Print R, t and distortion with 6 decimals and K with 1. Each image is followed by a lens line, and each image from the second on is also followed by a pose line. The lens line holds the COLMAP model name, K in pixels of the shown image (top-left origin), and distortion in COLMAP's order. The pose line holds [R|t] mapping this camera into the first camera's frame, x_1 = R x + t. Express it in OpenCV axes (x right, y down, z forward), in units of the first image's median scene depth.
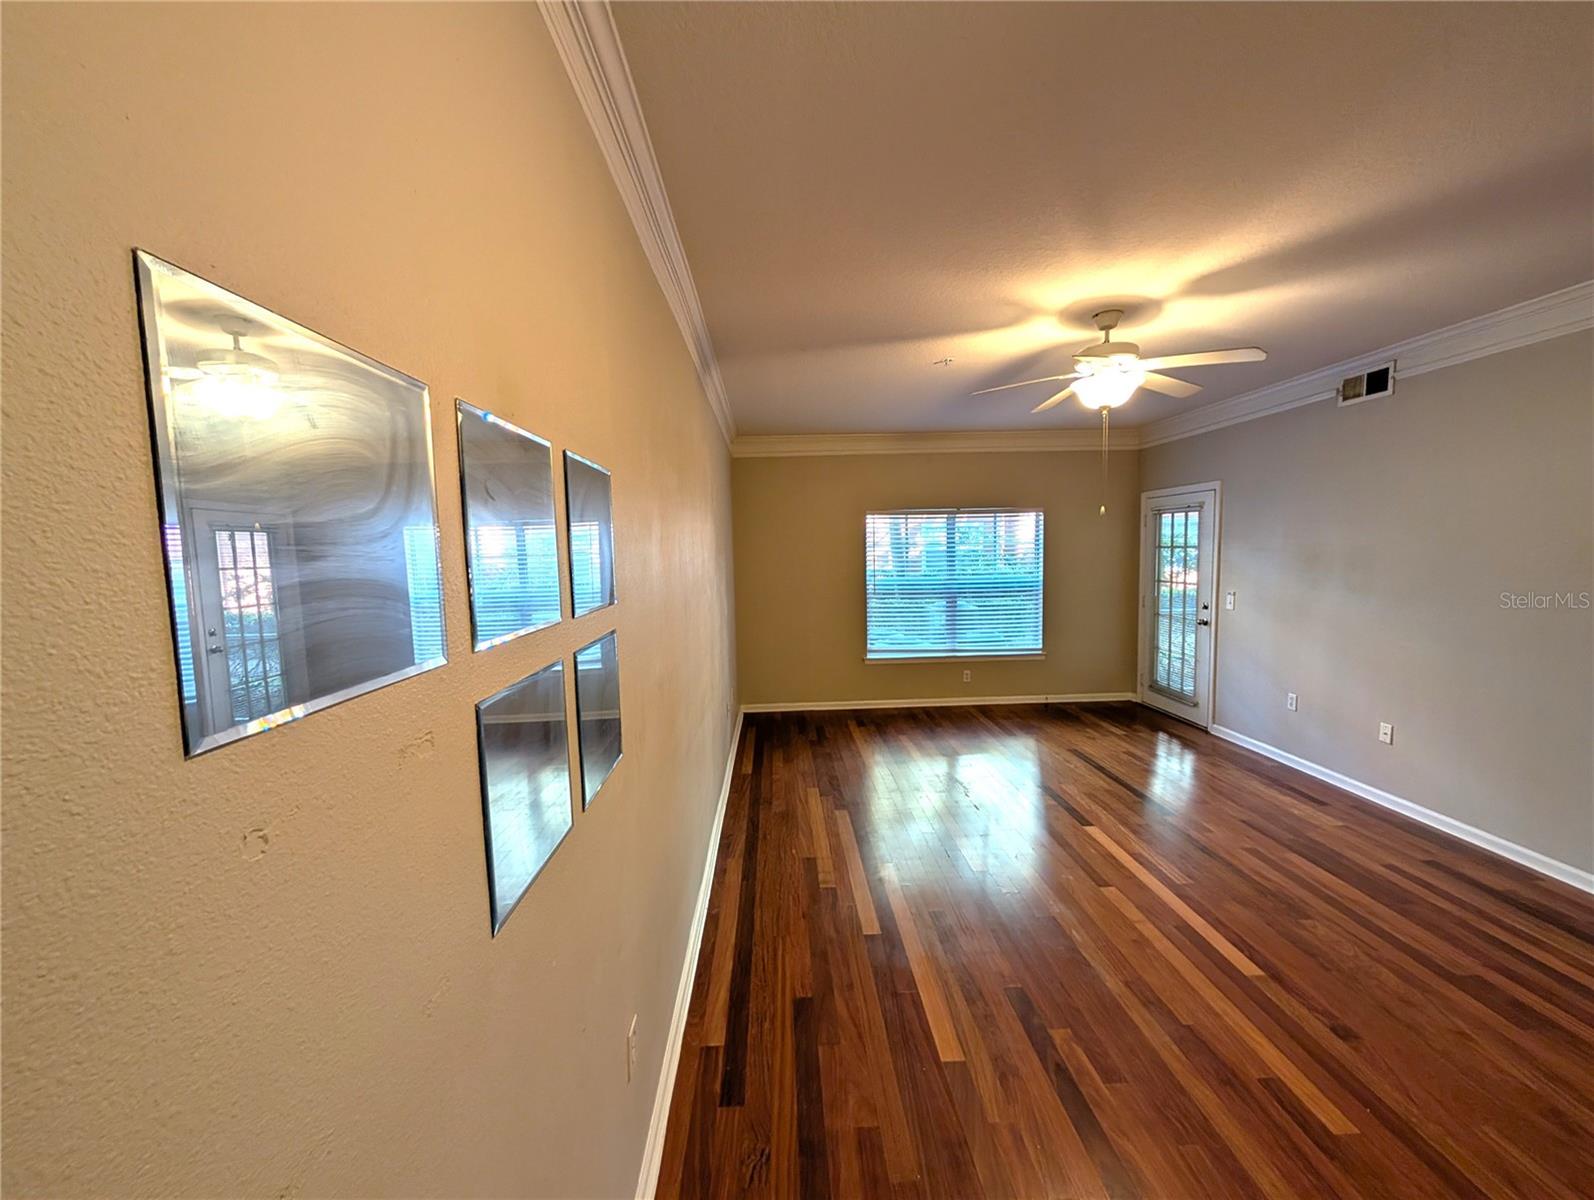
lens RADIAL K [[607.3, 0, 796.3], [0, 607.3, 597.0], [0, 0, 1]] dist [0.003856, -0.000165]
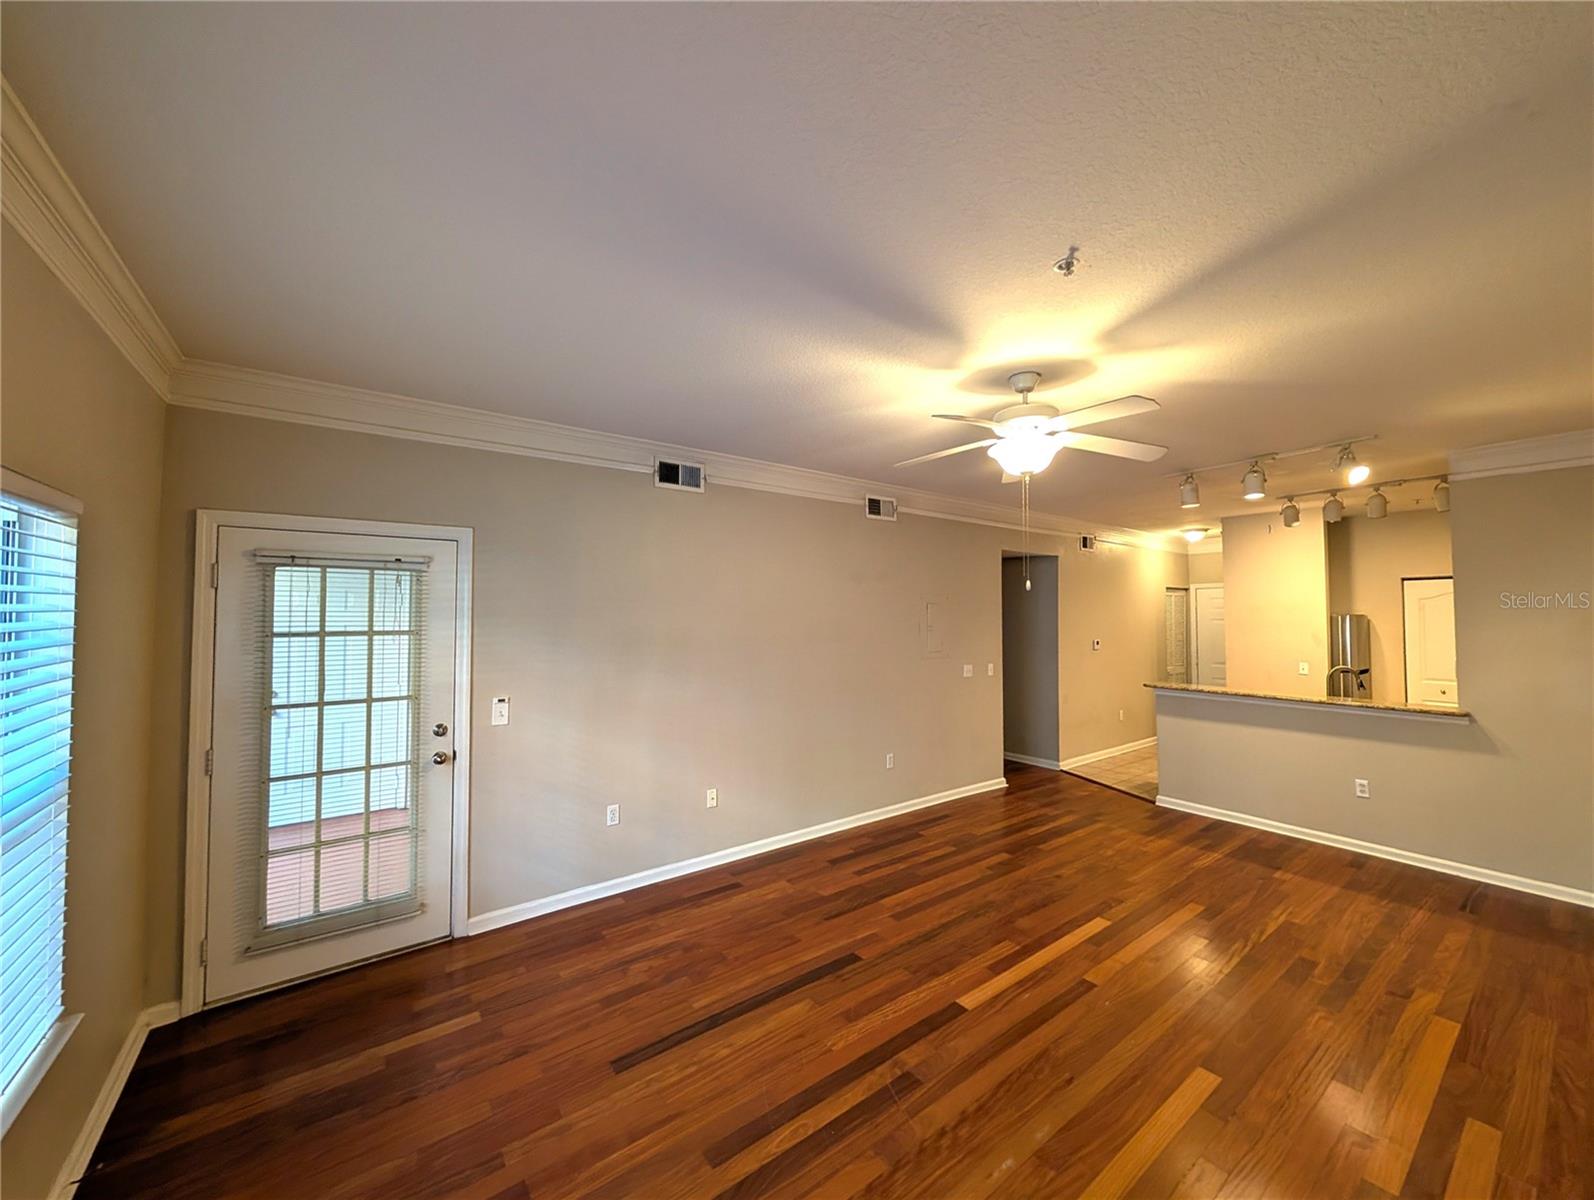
lens RADIAL K [[607.3, 0, 796.3], [0, 607.3, 597.0], [0, 0, 1]] dist [0.003856, -0.000165]
pose [[-0.571225, 0.044046, 0.819611, -0.029257], [0.076832, 0.997044, -0.000033, -0.130122], [-0.817189, 0.062954, -0.572921, 1.538771]]
